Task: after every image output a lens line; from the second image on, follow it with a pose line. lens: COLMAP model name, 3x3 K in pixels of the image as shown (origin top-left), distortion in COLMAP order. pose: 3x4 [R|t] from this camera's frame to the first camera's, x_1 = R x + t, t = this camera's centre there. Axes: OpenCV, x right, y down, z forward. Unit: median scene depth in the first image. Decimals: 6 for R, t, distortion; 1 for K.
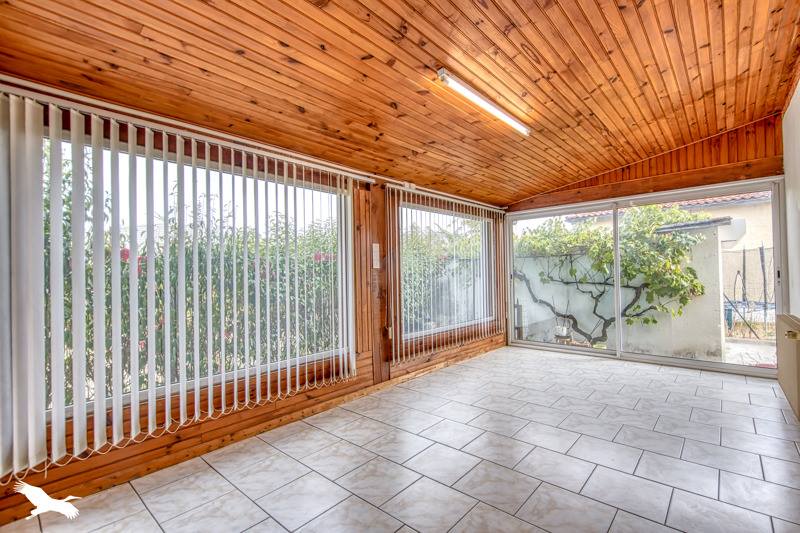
lens RADIAL K [[359.6, 0, 411.2], [0, 359.6, 267.8], [0, 0, 1]] dist [0.002239, -0.000016]
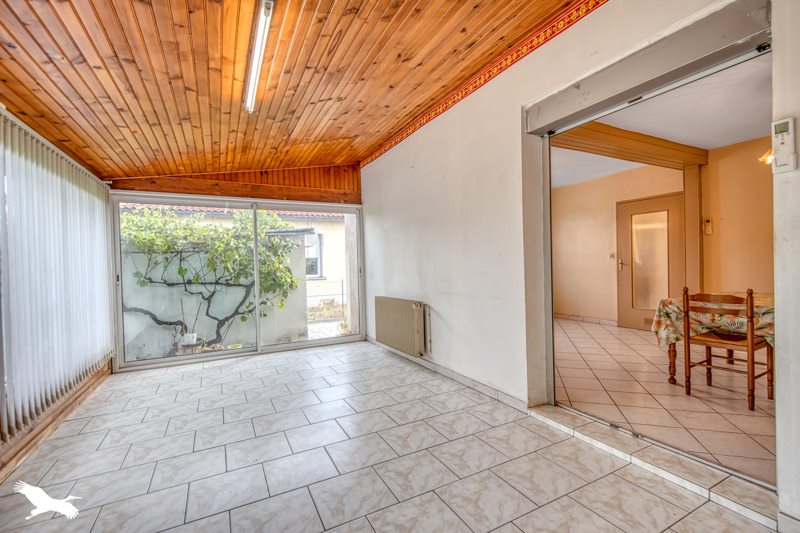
lens RADIAL K [[359.6, 0, 411.2], [0, 359.6, 267.8], [0, 0, 1]] dist [0.002239, -0.000016]
pose [[0.346143, 0.002492, 0.938178, -0.215934], [0.002973, 0.999989, -0.003753, 0.008609], [-0.938177, 0.004088, 0.346132, 0.198241]]
